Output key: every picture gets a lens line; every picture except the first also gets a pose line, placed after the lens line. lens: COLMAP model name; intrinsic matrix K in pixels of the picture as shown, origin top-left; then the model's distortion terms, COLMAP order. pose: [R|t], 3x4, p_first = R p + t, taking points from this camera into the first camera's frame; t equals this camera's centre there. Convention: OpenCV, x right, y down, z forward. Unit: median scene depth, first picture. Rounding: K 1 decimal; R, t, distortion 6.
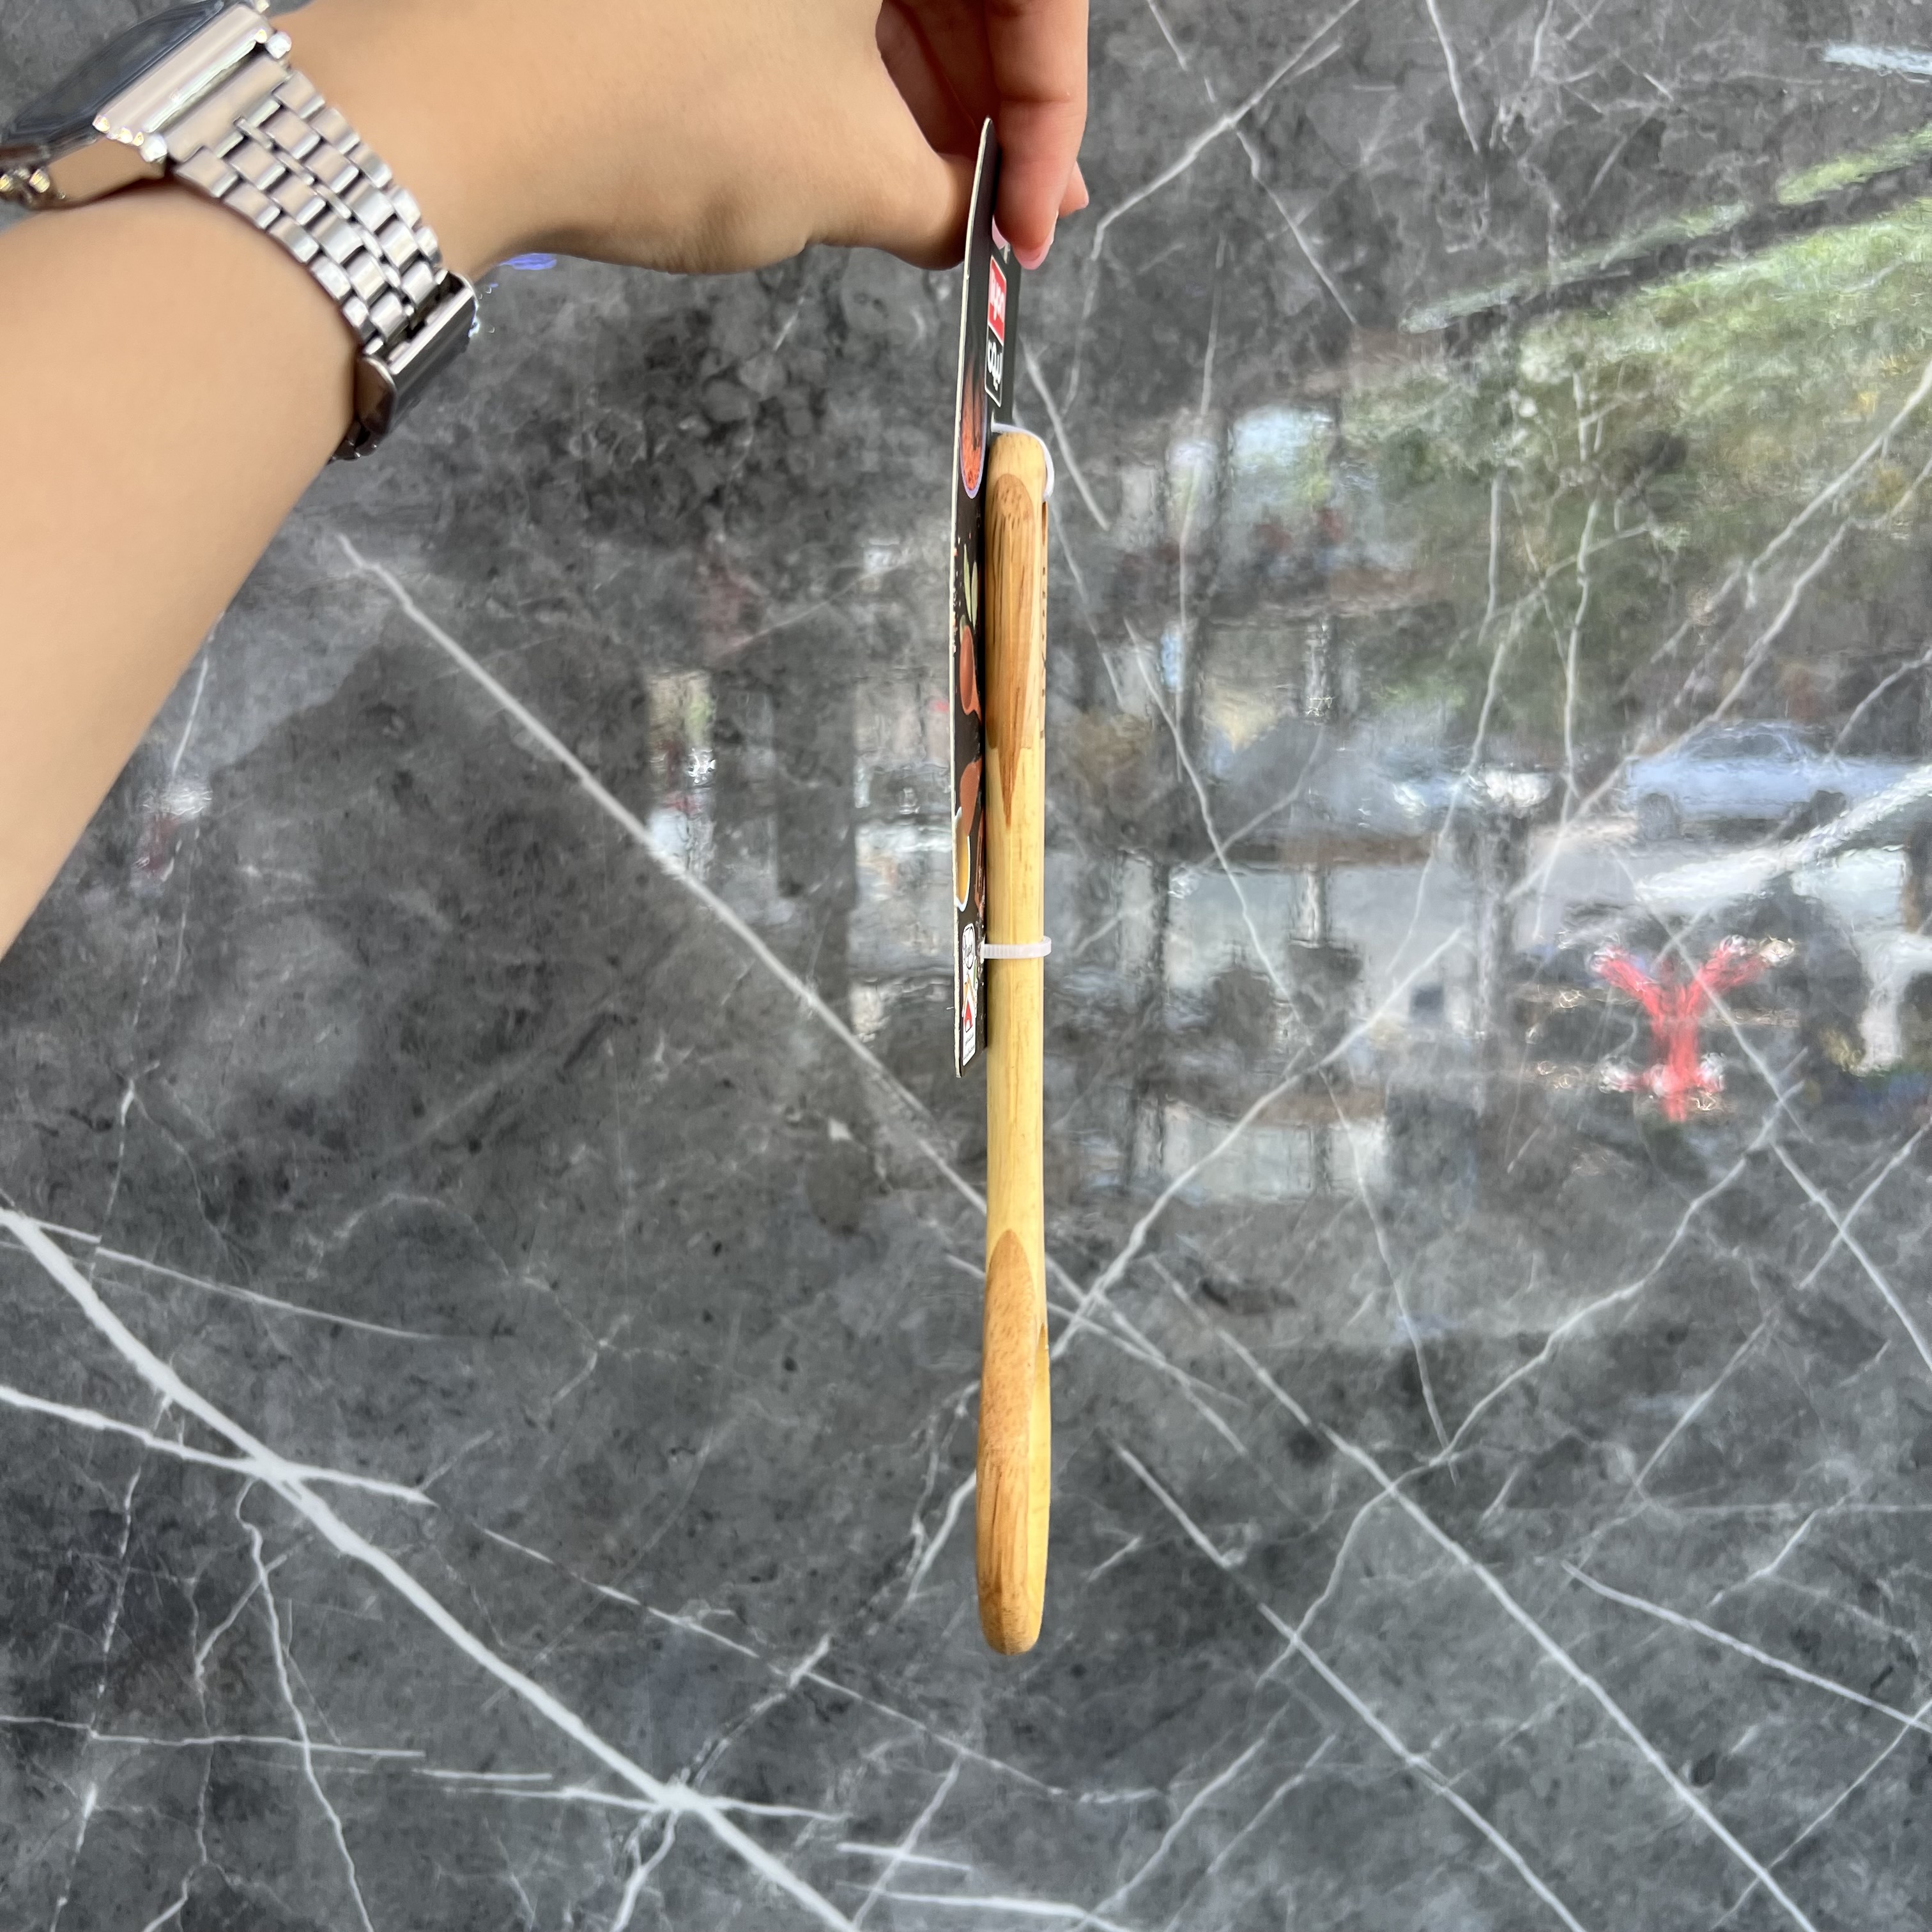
lens RADIAL K [[2001.2, 0, 918.5], [0, 2001.2, 970.8], [0, 0, 1]] dist [-0.003473, 0.000000]
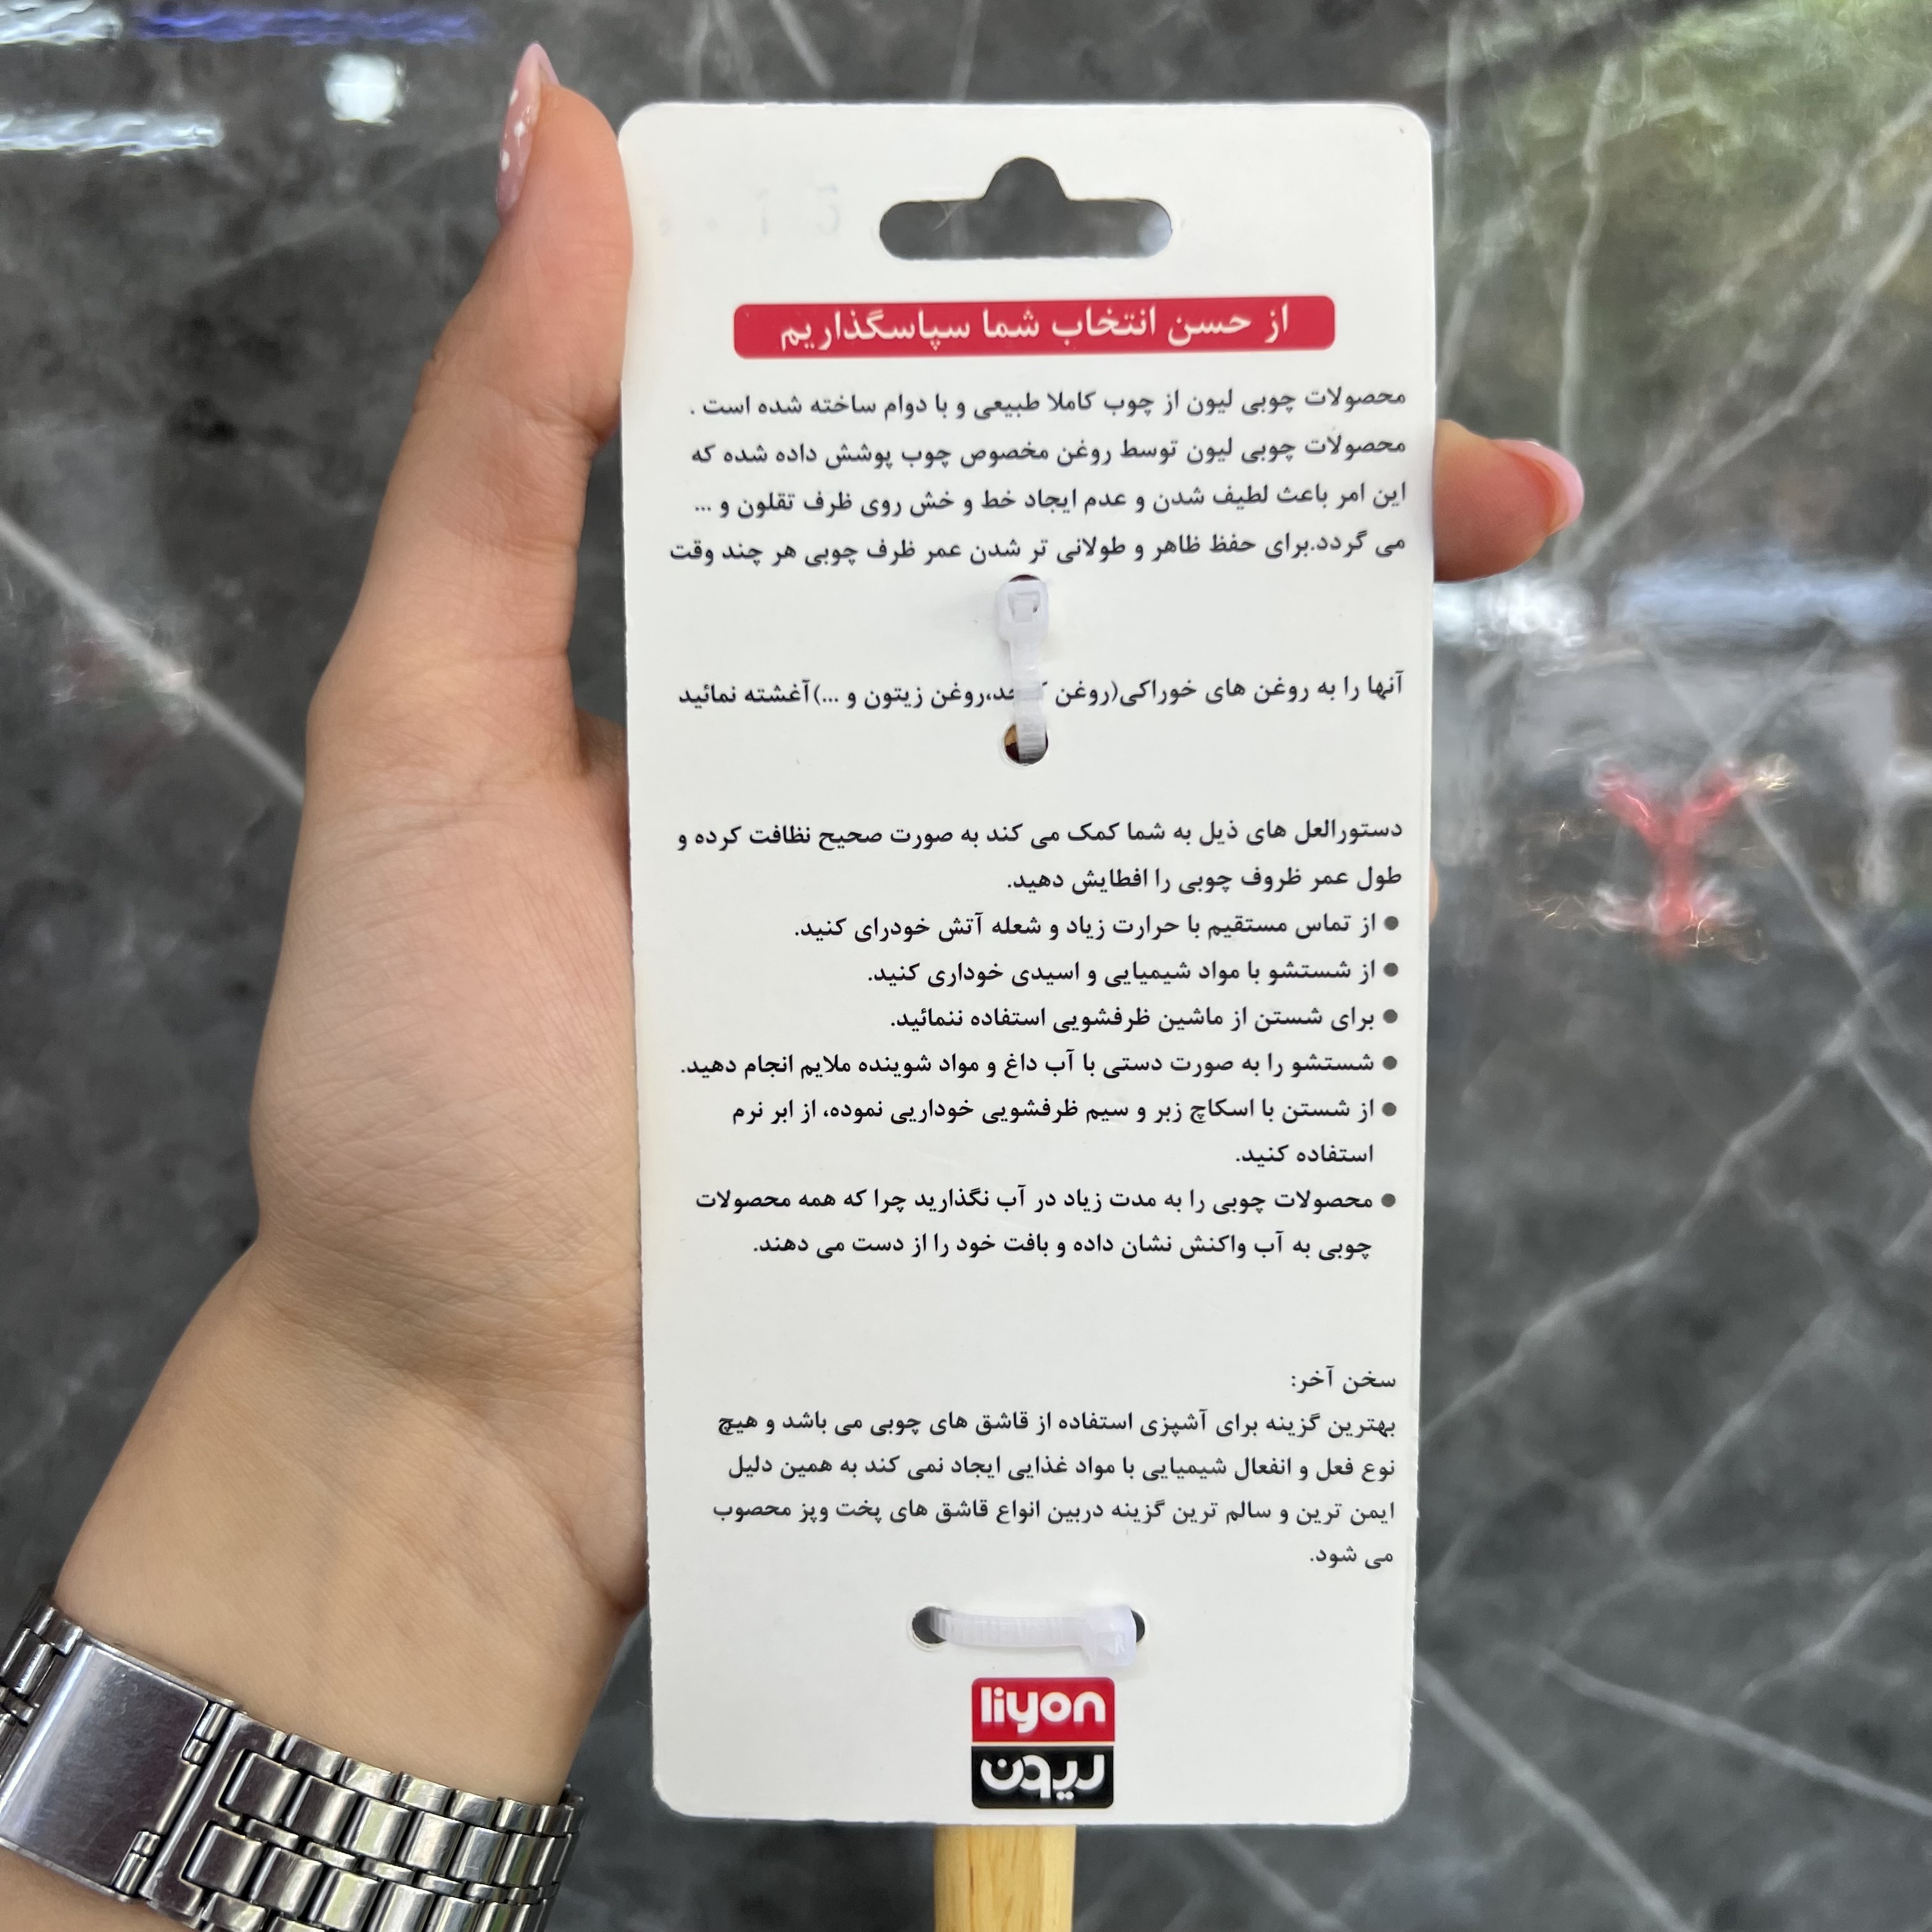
lens RADIAL K [[2001.2, 0, 941.6], [0, 2001.2, 970.3], [0, 0, 1]] dist [-0.003473, 0.000000]
pose [[0.999910, -0.007633, 0.011031, 0.113479], [0.006619, 0.995992, 0.089199, -0.004359], [-0.011667, -0.089118, 0.995953, 0.339874]]
